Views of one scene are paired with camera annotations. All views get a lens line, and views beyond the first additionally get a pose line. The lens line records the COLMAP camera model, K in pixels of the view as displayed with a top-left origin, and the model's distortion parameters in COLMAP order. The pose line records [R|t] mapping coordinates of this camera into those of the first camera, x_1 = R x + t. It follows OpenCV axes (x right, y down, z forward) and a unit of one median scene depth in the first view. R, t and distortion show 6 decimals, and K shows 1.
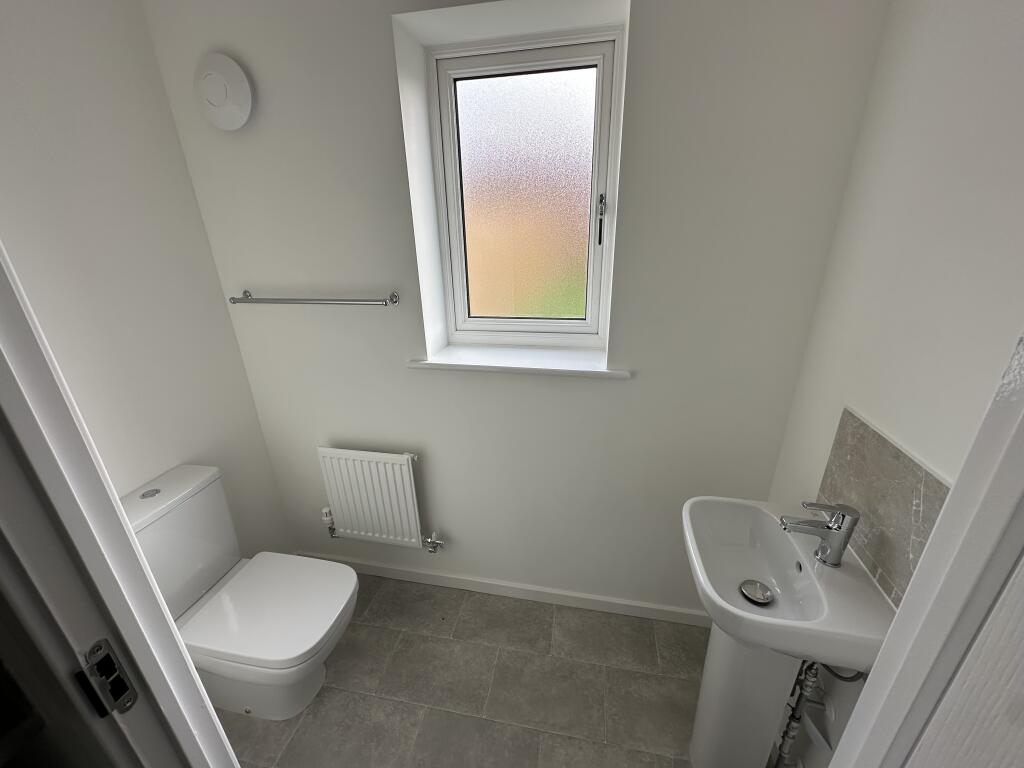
lens RADIAL K [[408.5, 0, 512.0], [0, 408.5, 384.0], [0, 0, 1]] dist [0.000066, 0.000142]
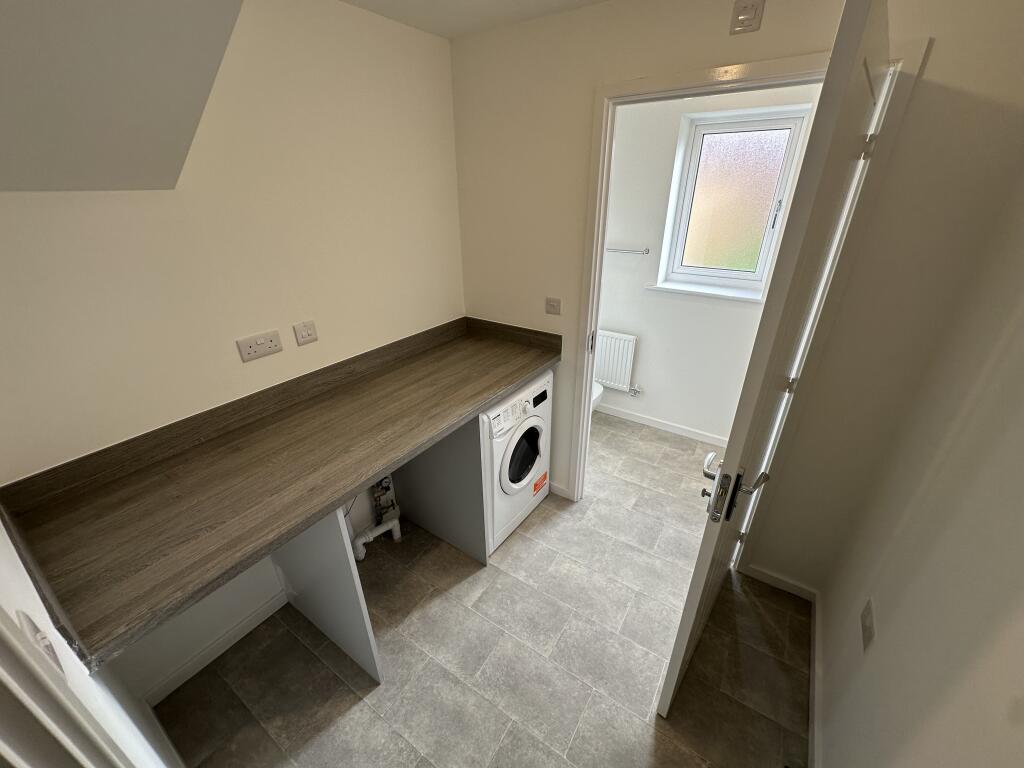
lens RADIAL K [[408.5, 0, 512.0], [0, 408.5, 384.0], [0, 0, 1]] dist [0.000066, 0.000142]
pose [[0.925868, 0.179122, -0.332692, -0.110970], [-0.151150, 0.982553, 0.108365, 0.274925], [0.346298, -0.050045, 0.936789, -0.992754]]
